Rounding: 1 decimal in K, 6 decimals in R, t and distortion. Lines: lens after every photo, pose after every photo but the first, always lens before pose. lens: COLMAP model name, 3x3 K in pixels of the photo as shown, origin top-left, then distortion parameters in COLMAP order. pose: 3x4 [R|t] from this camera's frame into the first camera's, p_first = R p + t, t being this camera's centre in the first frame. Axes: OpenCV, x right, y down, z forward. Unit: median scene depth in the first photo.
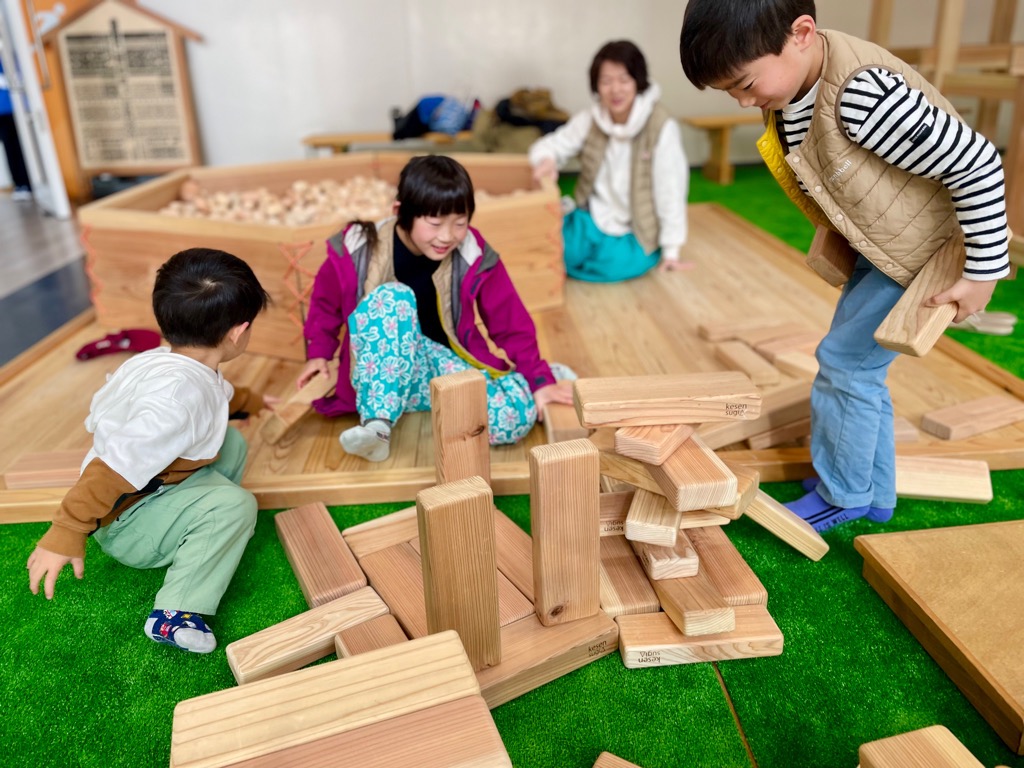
lens RADIAL K [[802.3, 0, 512.0], [0, 802.3, 384.0], [0, 0, 1]] dist [0.089114, -0.100121]
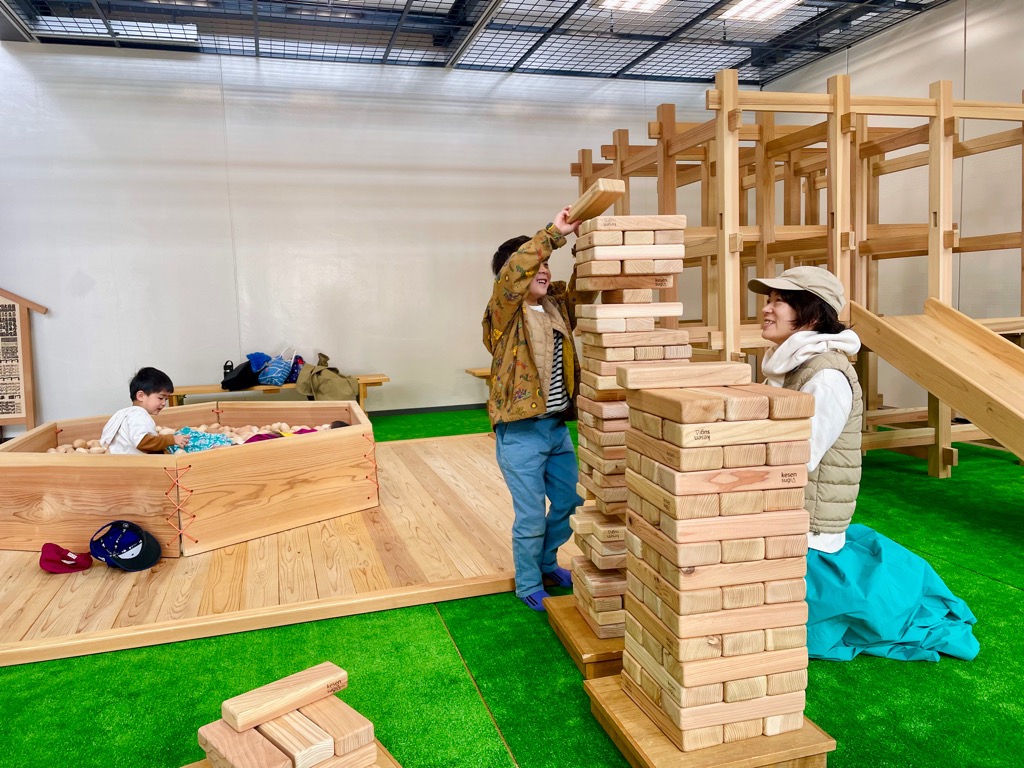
lens RADIAL K [[782.3, 0, 501.2], [0, 782.3, 379.4], [0, 0, 1]] dist [0.099510, -0.153546]
pose [[0.975248, -0.019364, 0.220265, -0.009002], [0.083254, 0.955006, -0.284661, 0.037967], [-0.204842, 0.295953, 0.932980, -0.138874]]
